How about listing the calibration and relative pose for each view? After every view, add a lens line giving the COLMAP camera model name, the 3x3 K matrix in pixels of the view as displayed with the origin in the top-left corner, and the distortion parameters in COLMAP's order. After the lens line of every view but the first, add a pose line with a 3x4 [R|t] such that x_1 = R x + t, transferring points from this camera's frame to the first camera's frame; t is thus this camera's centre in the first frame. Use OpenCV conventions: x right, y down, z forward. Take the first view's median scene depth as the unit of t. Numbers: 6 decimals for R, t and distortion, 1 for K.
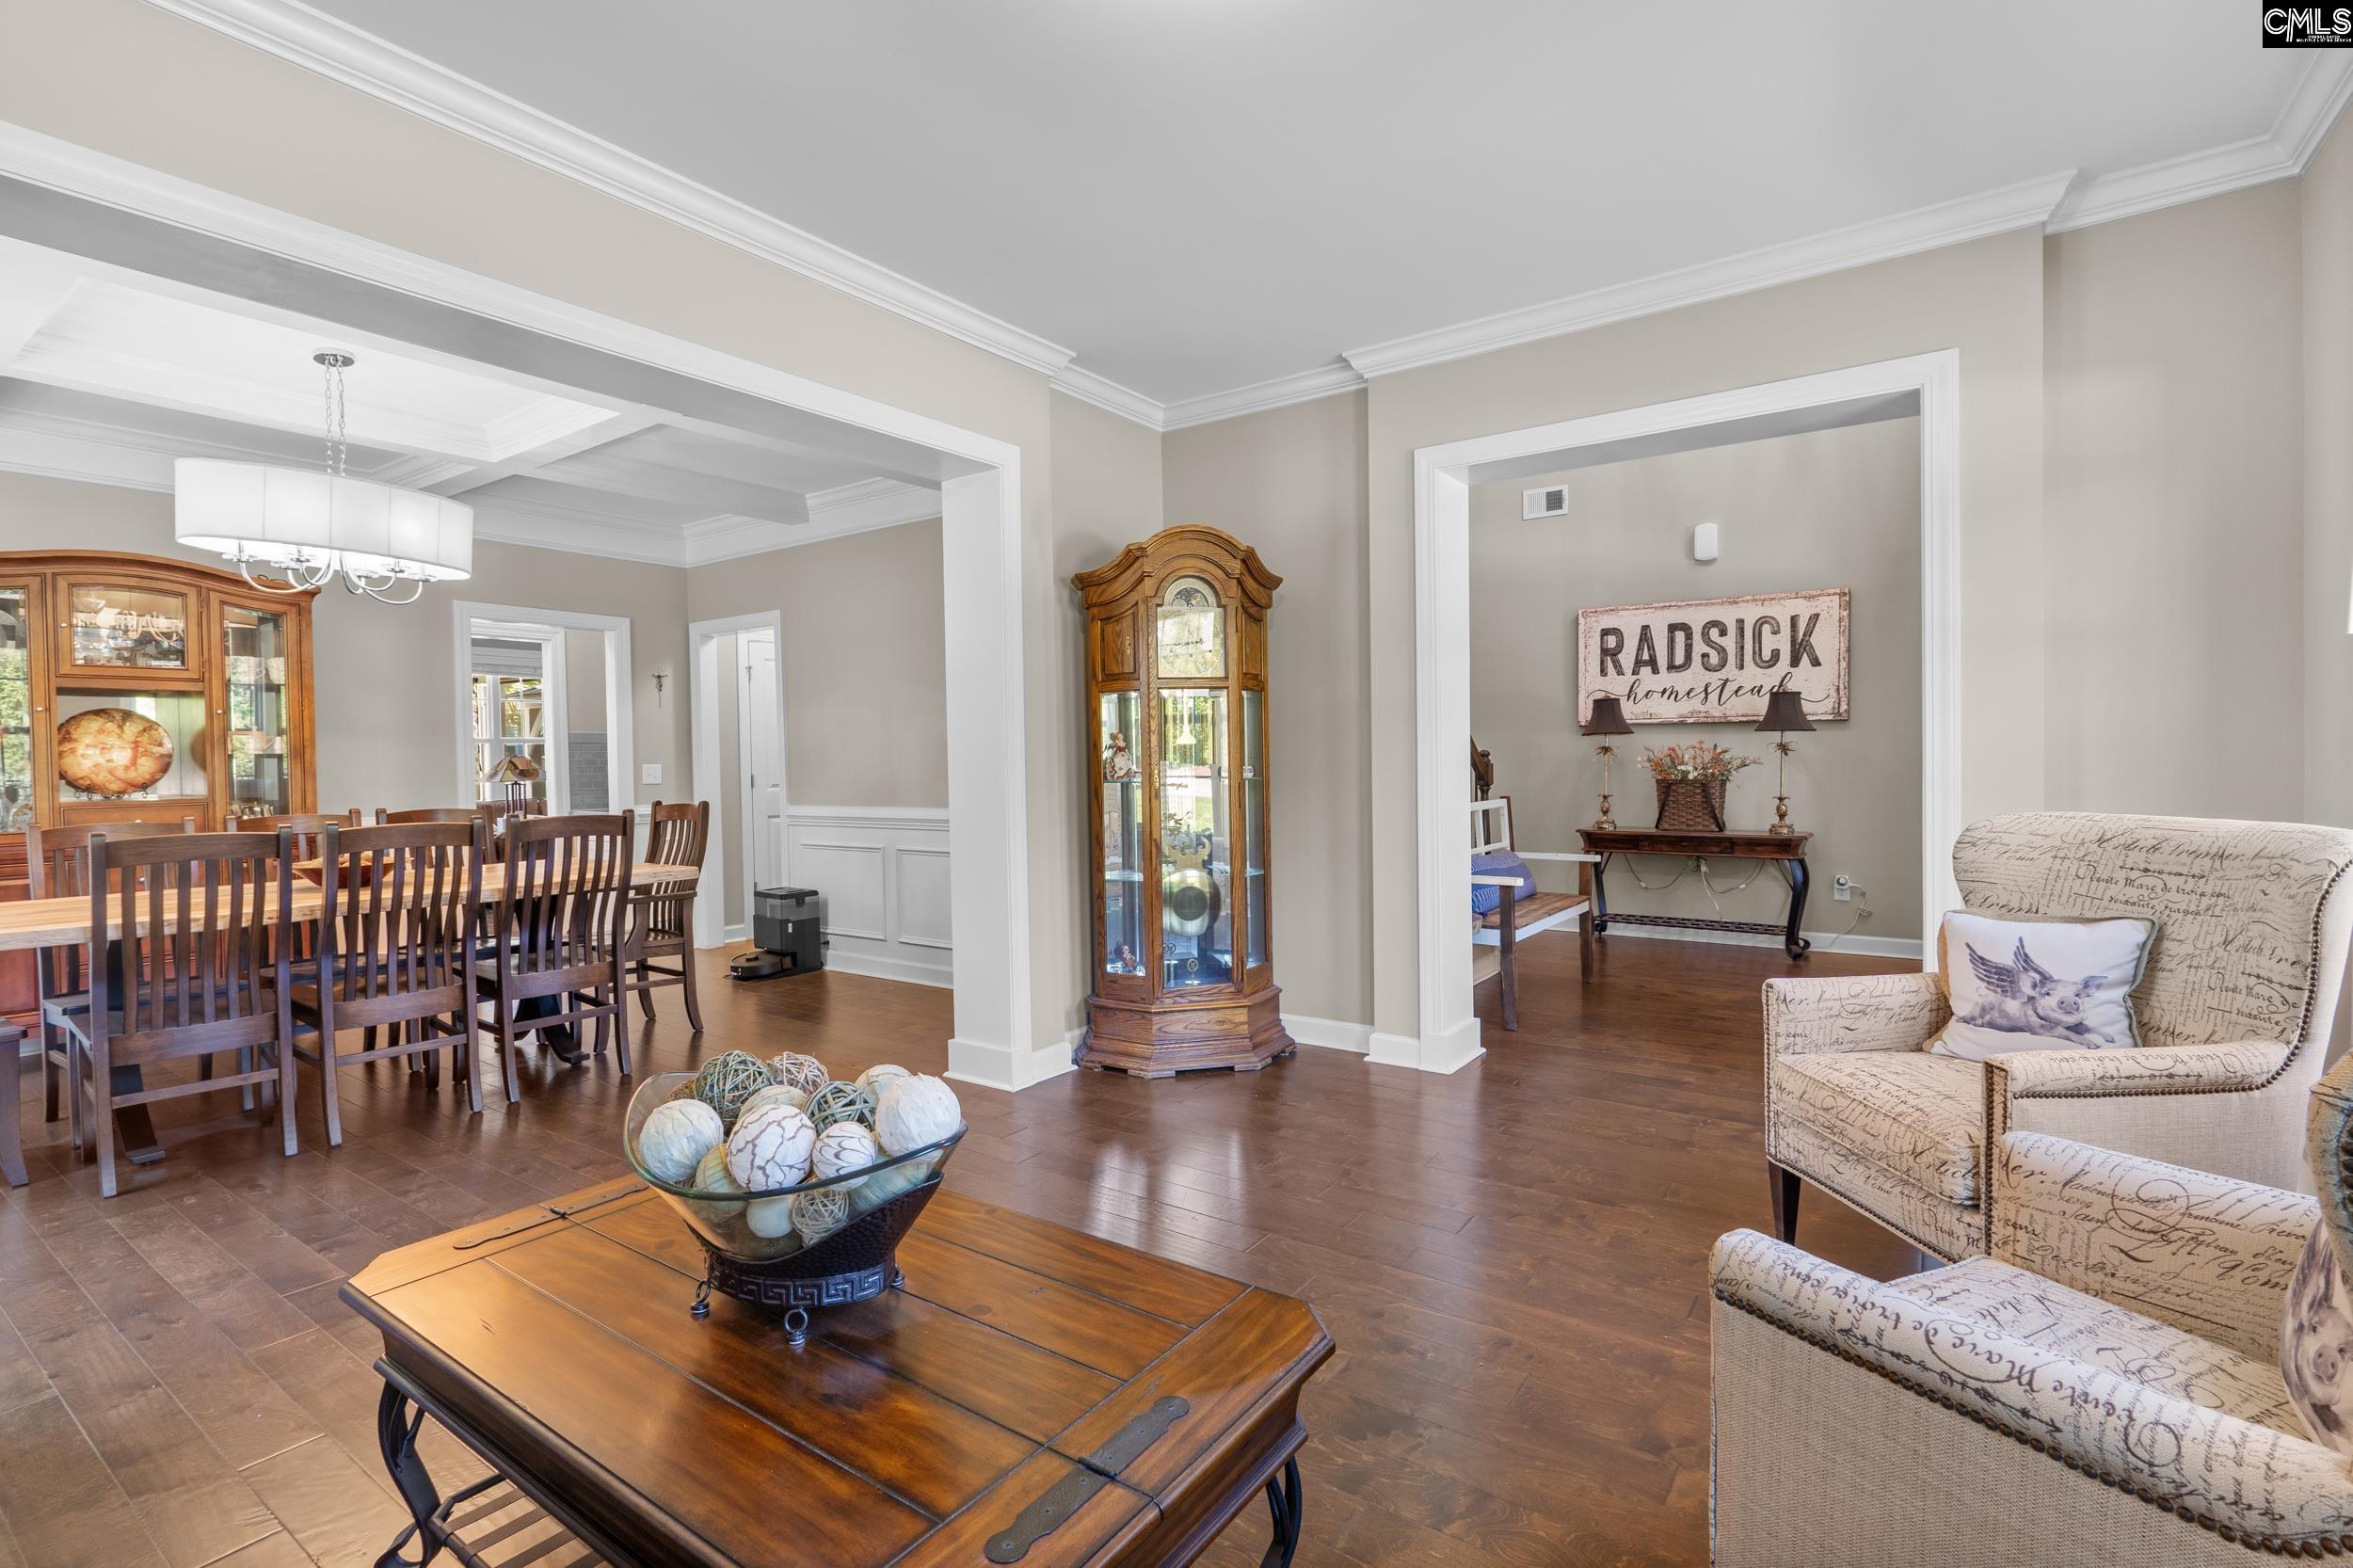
lens RADIAL K [[1092.0, 0, 1176.4], [0, 1092.0, 780.1], [0, 0, 1]] dist [-0.007514, 0.000970]
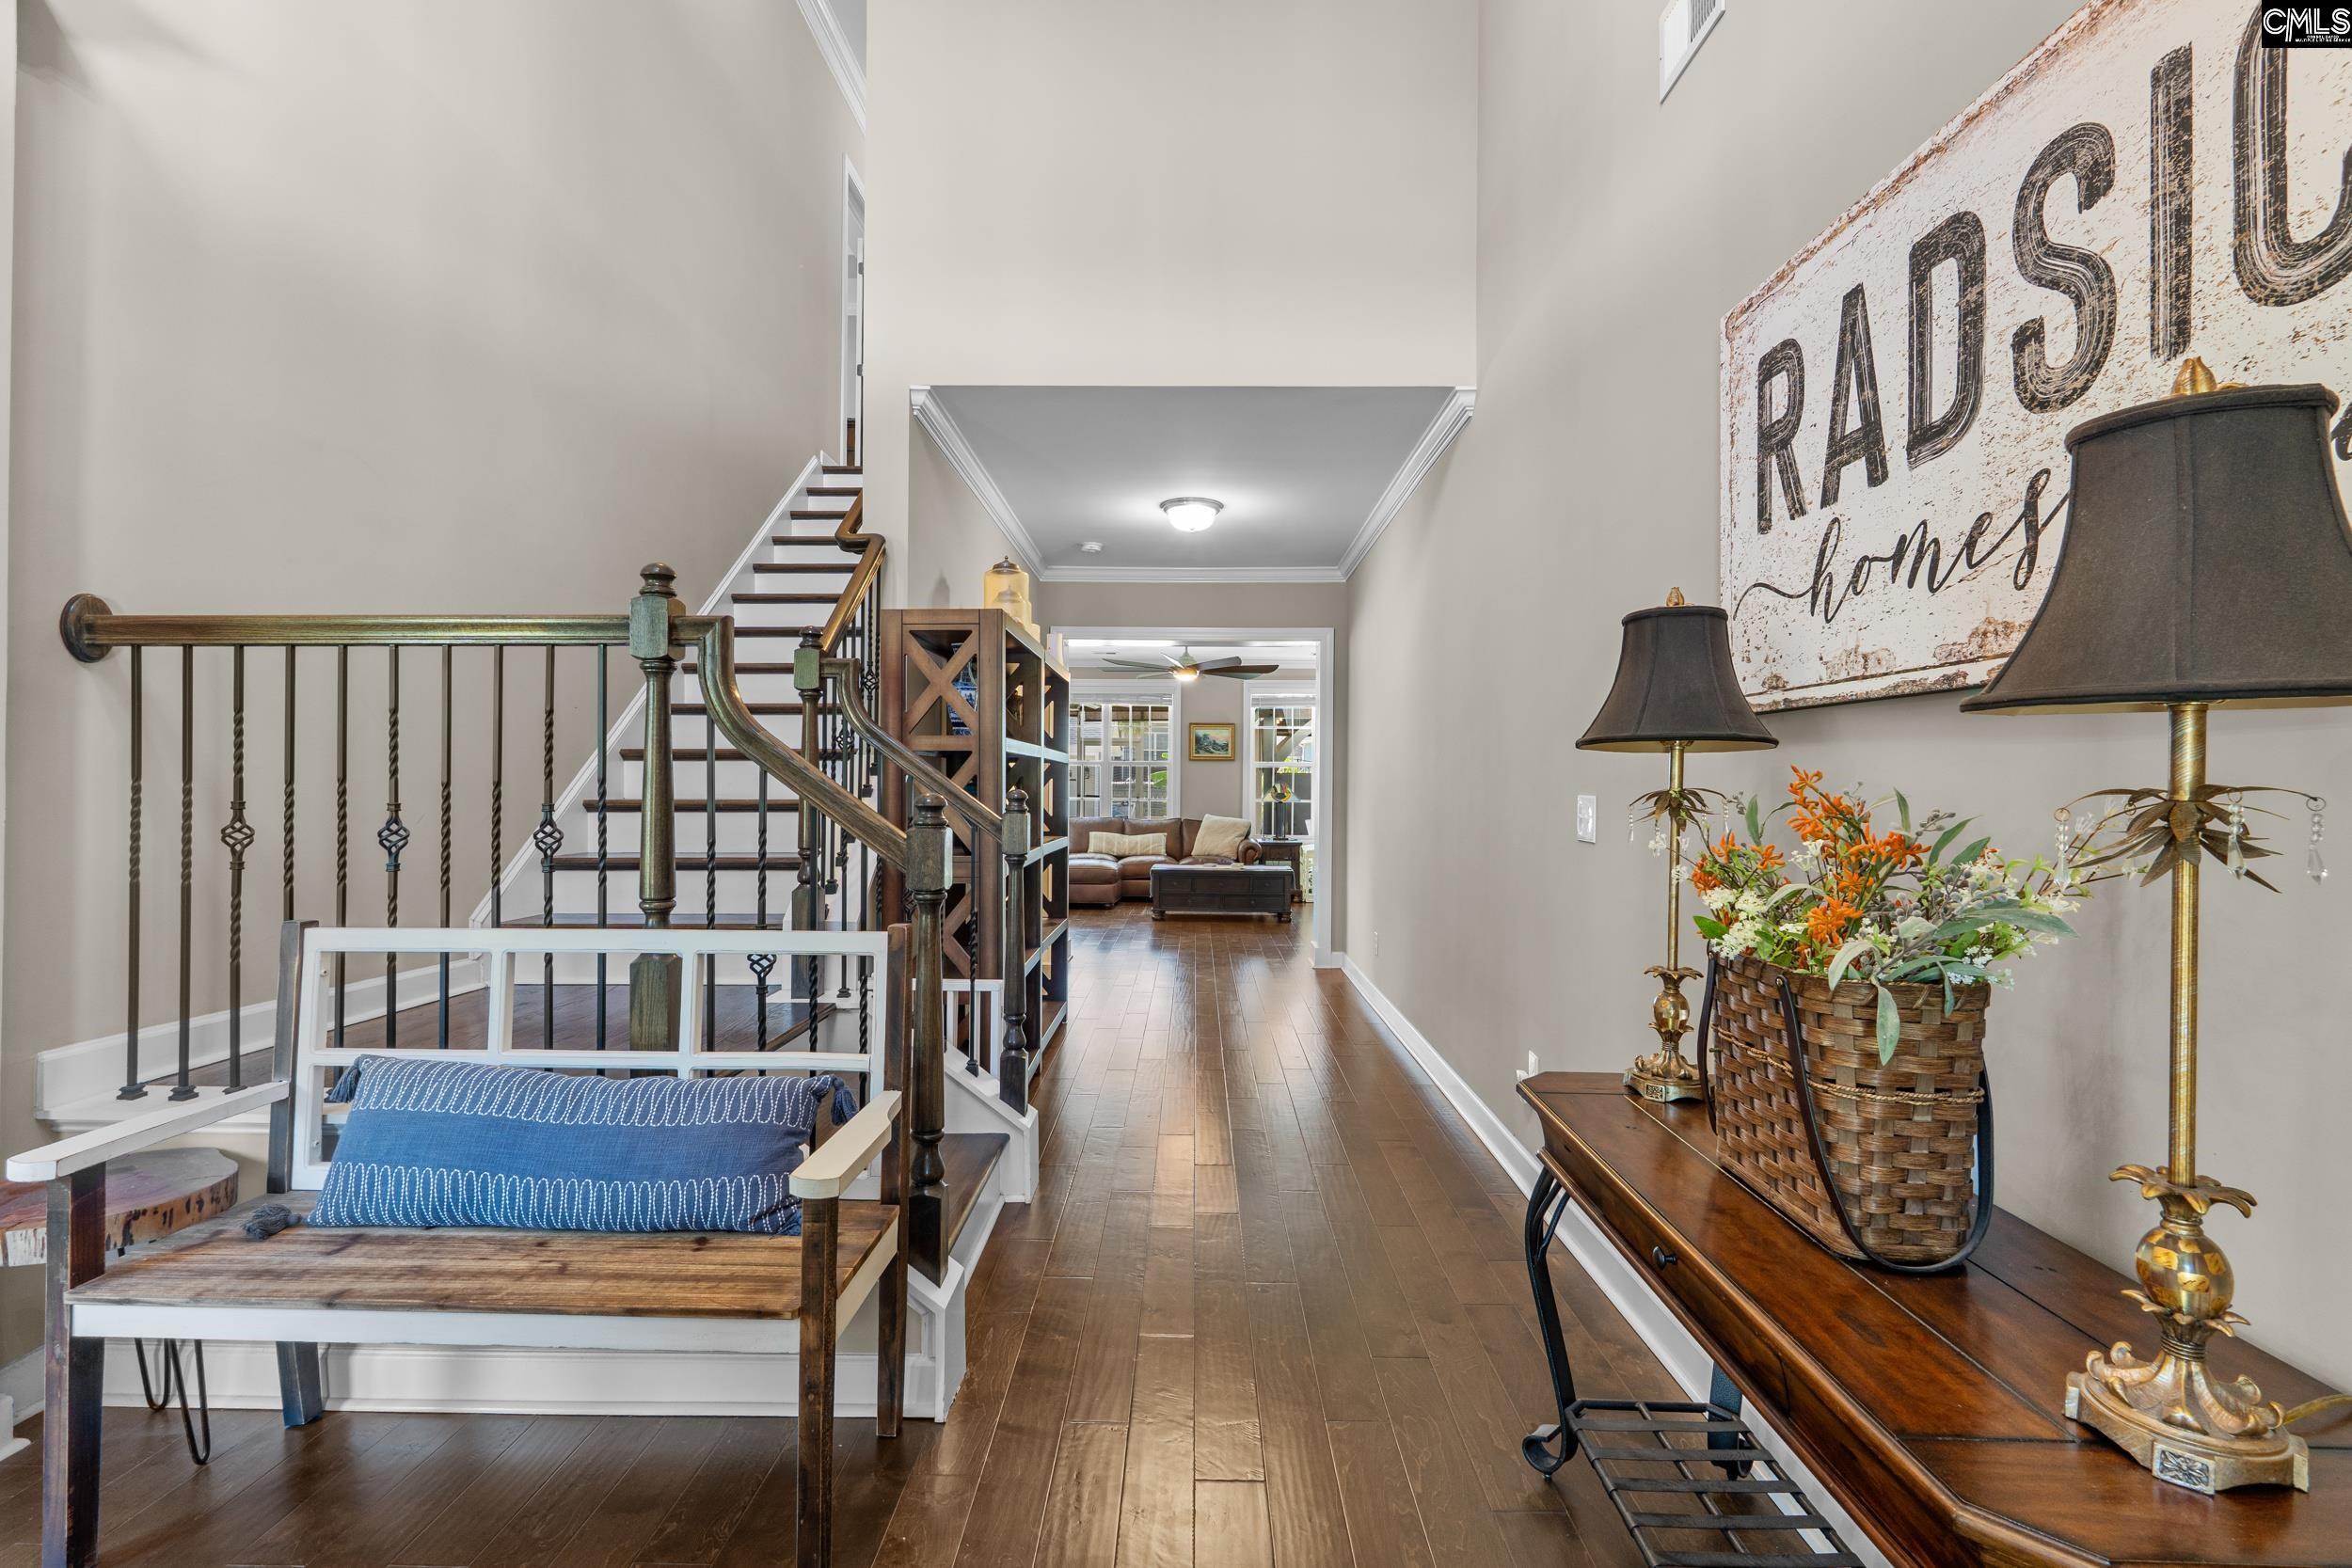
lens RADIAL K [[1091.4, 0, 1176.6], [0, 1091.4, 788.9], [0, 0, 1]] dist [-0.007514, 0.000970]
pose [[0.565215, 0.017324, -0.824761, 0.551780], [-0.028997, 0.999579, 0.001124, -0.028294], [0.824434, 0.023280, 0.565480, 0.752910]]
